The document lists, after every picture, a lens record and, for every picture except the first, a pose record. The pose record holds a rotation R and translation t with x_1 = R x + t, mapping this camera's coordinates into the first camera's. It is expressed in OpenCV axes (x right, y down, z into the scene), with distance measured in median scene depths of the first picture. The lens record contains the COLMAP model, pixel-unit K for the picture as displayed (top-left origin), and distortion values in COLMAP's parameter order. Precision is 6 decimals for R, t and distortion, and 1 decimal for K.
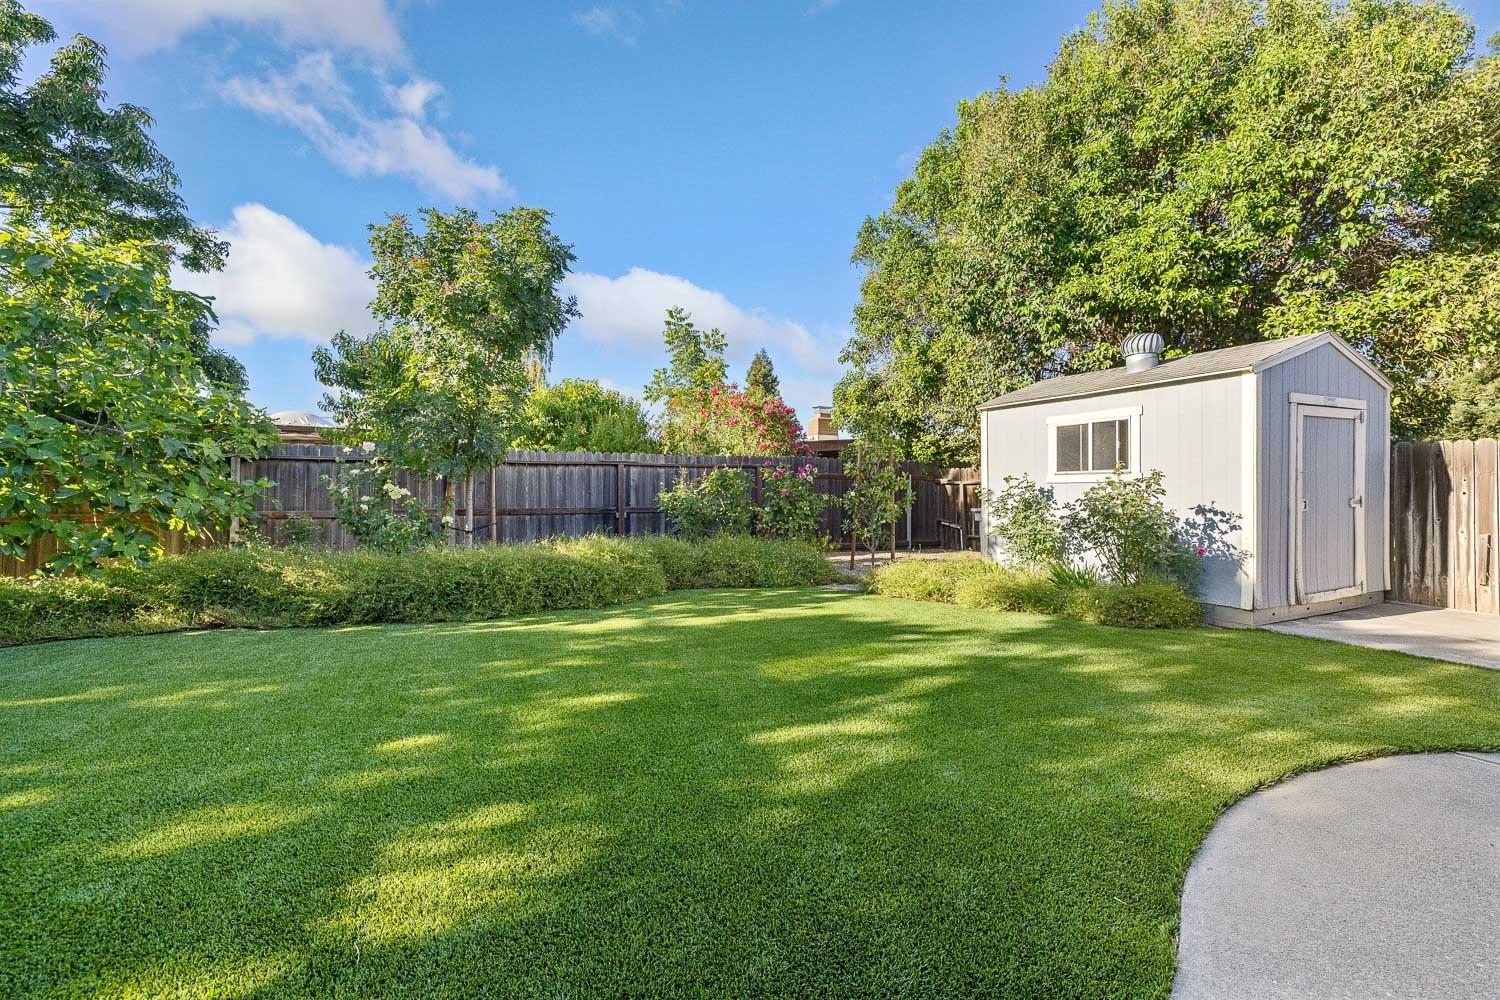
lens RADIAL K [[624.3, 0, 741.5], [0, 624.3, 490.1], [0, 0, 1]] dist [0.001040, -0.000221]
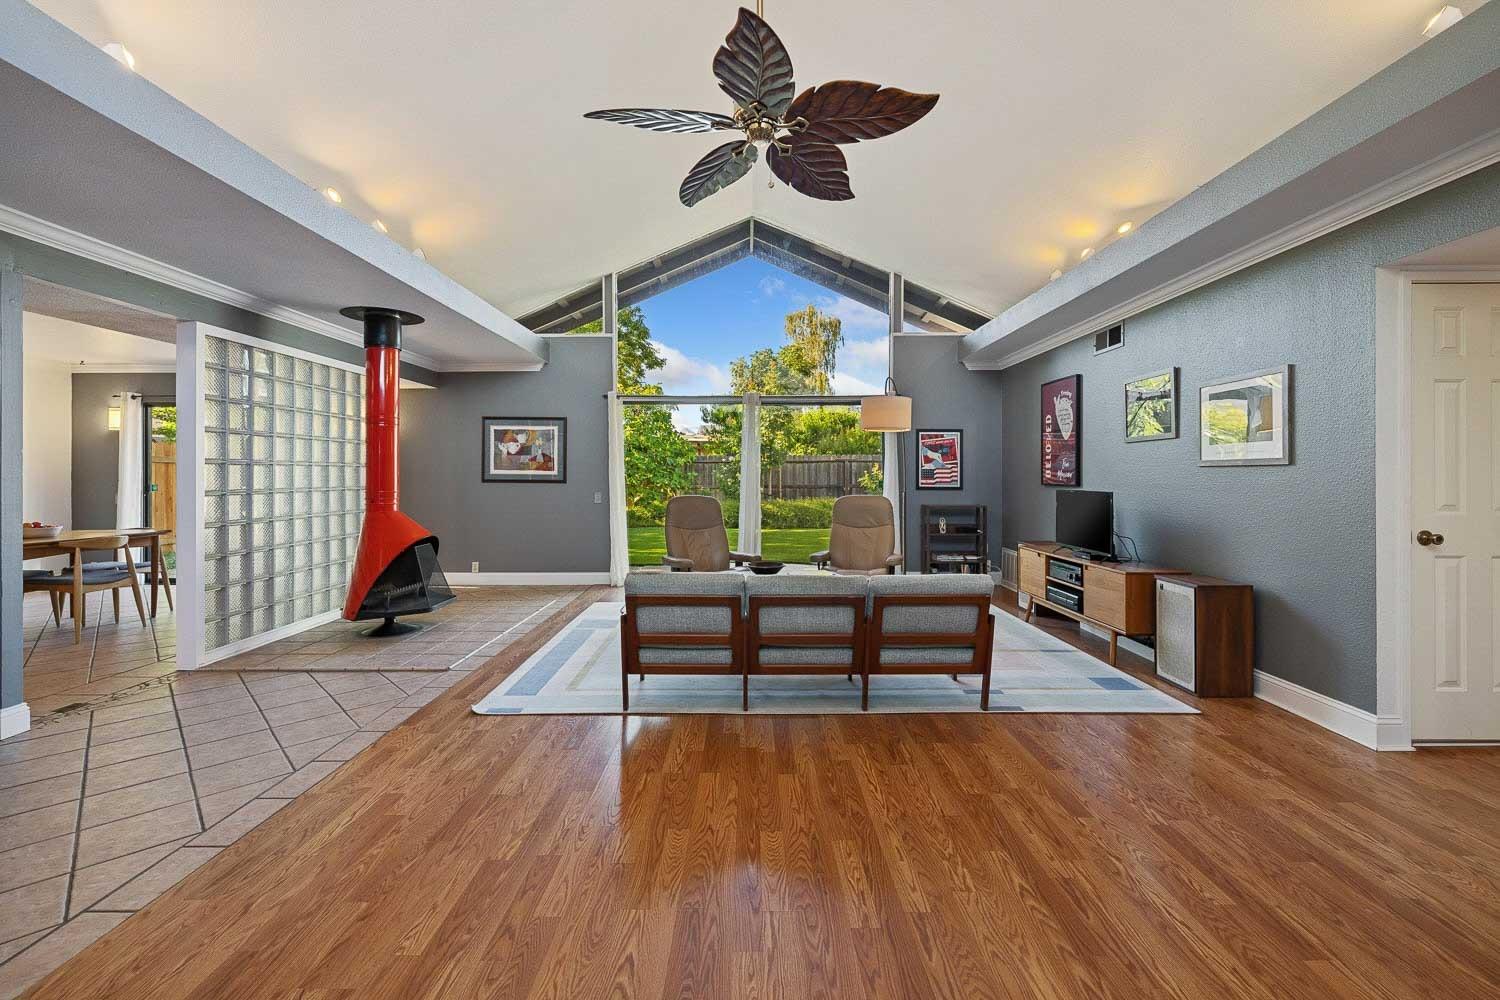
lens RADIAL K [[629.1, 0, 742.1], [0, 629.1, 478.6], [0, 0, 1]] dist [-0.000086, 0.000728]
pose [[0.895671, 0.002738, -0.444710, 0.460610], [0.003224, 0.999915, 0.012648, -0.019231], [0.444706, -0.012762, 0.895585, -1.026452]]
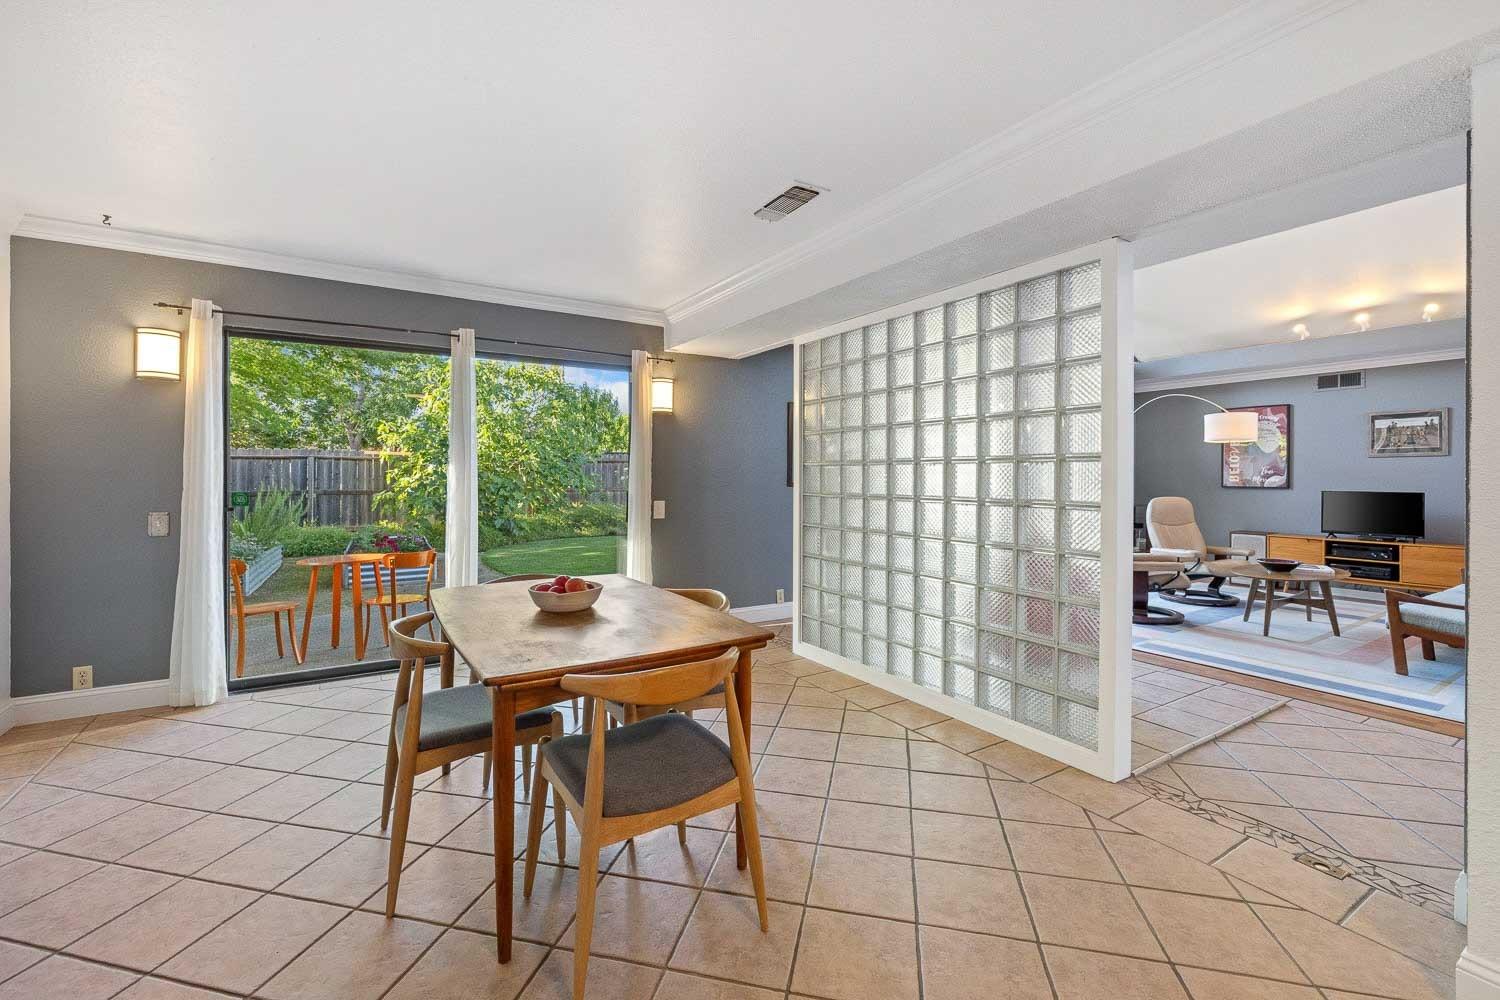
lens RADIAL K [[629.1, 0, 742.1], [0, 629.1, 478.6], [0, 0, 1]] dist [-0.000086, 0.000728]
pose [[0.994434, 0.005569, 0.105216, -0.431012], [-0.006390, 0.999952, 0.007462, -0.017083], [-0.105170, -0.008093, 0.994421, -1.077674]]
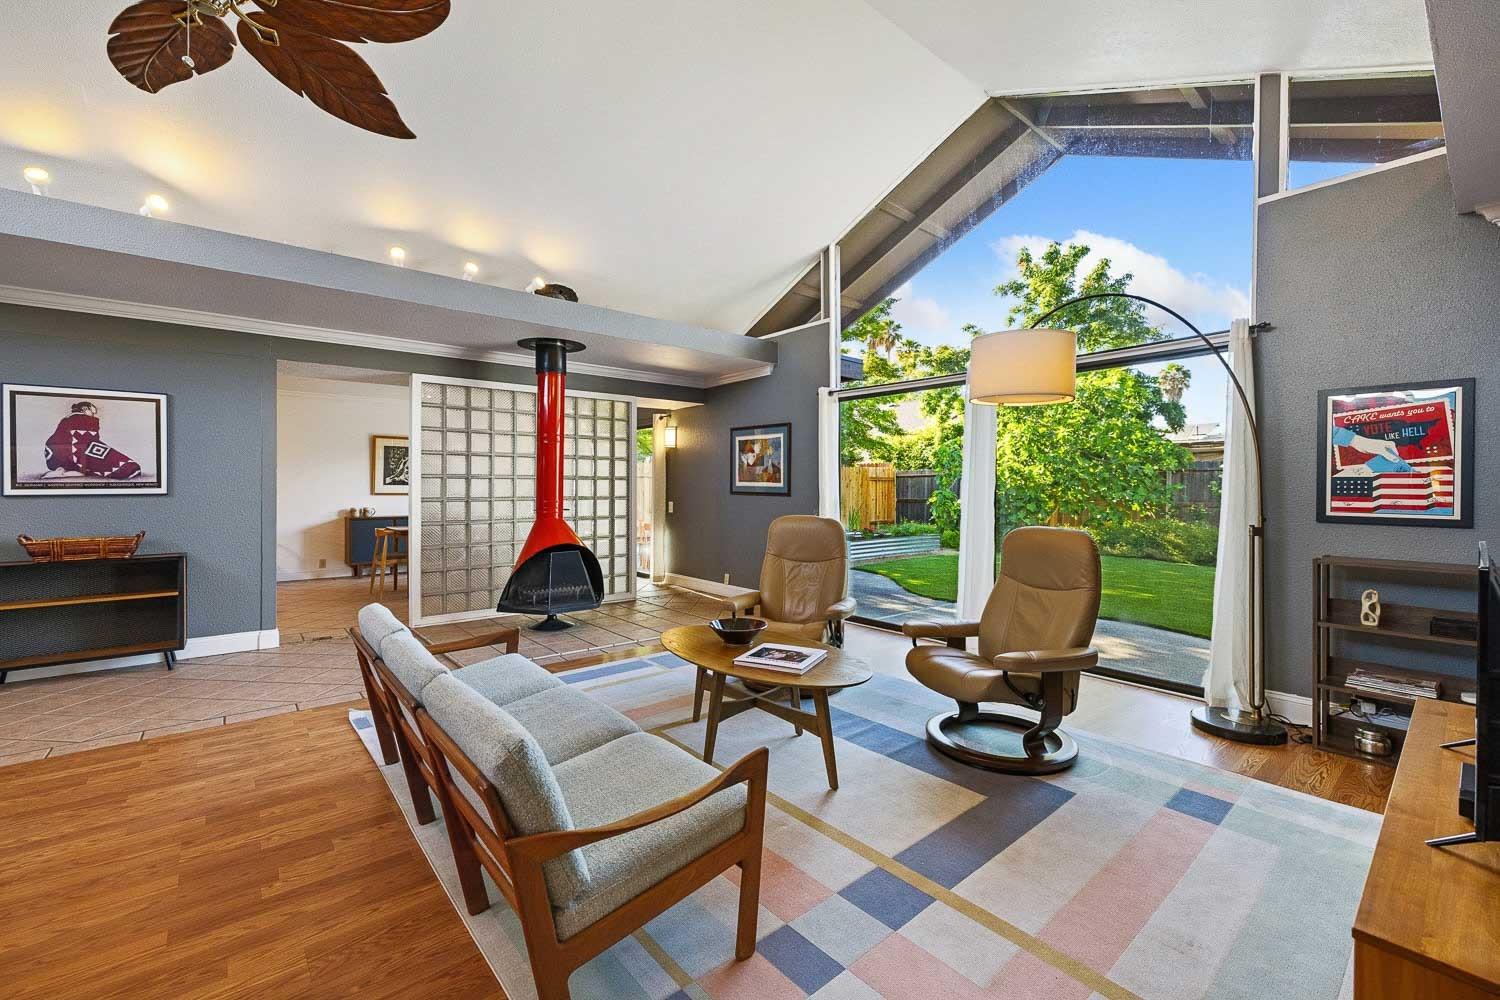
lens RADIAL K [[624.3, 0, 741.5], [0, 624.3, 490.1], [0, 0, 1]] dist [0.001040, -0.000221]
pose [[0.237299, 0.006831, -0.971413, 0.597416], [0.003470, 0.999963, 0.007879, -0.016735], [0.971431, -0.005241, 0.237266, -0.562731]]
